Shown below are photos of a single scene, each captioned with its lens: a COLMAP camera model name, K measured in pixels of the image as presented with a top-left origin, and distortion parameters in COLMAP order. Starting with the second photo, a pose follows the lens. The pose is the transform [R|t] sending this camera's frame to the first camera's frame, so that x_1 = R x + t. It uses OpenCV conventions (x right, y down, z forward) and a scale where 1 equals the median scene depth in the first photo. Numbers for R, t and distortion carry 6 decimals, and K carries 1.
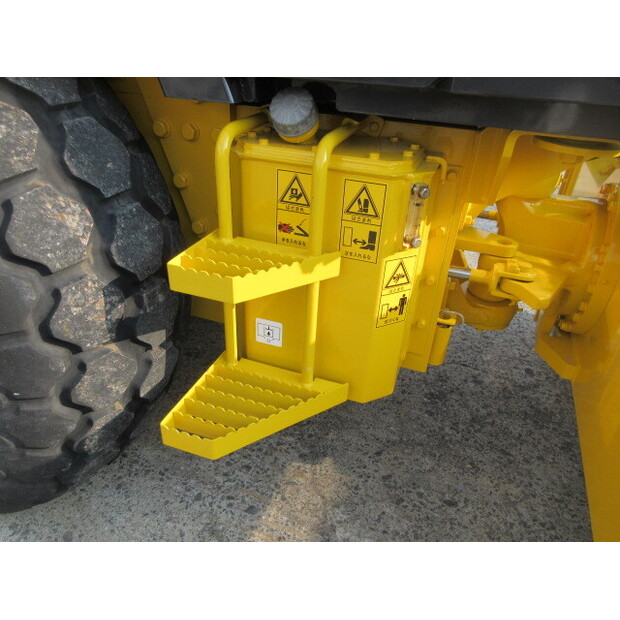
lens RADIAL K [[467.6, 0, 310.0], [0, 467.6, 310.0], [0, 0, 1]] dist [0.016508, 0.003370]
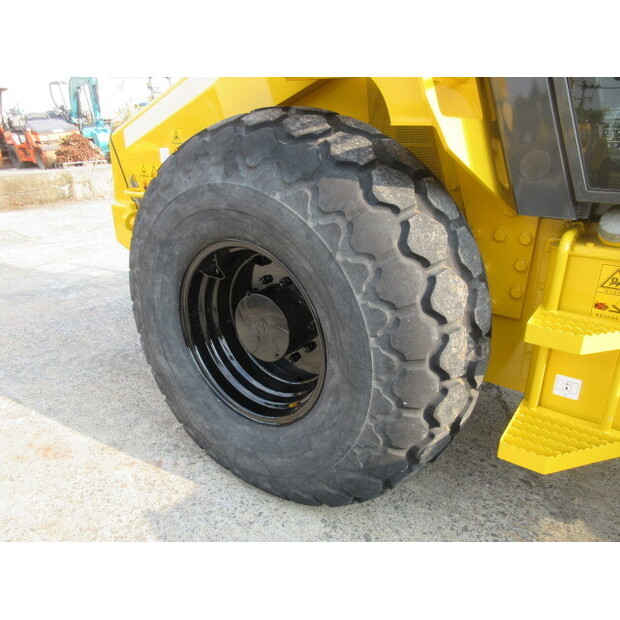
lens RADIAL K [[467.6, 0, 310.0], [0, 467.6, 310.0], [0, 0, 1]] dist [0.016508, 0.003370]
pose [[0.962047, 0.066376, -0.264688, -0.483937], [-0.117165, 0.976483, -0.180978, 0.173516], [0.246451, 0.205122, 0.947200, -0.472691]]
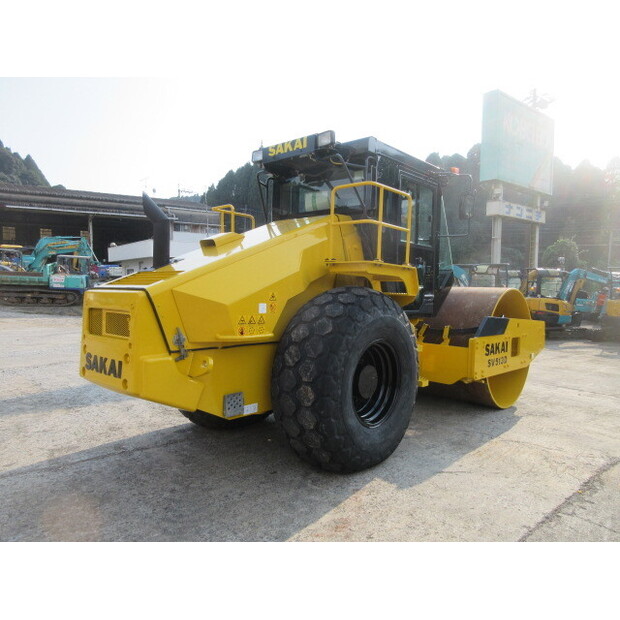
lens RADIAL K [[467.6, 0, 310.0], [0, 467.6, 310.0], [0, 0, 1]] dist [0.016508, 0.003370]
pose [[0.365675, -0.064263, 0.928522, -4.685525], [0.473781, 0.871544, -0.126267, -0.298763], [-0.801133, 0.486088, 0.349148, -0.063047]]
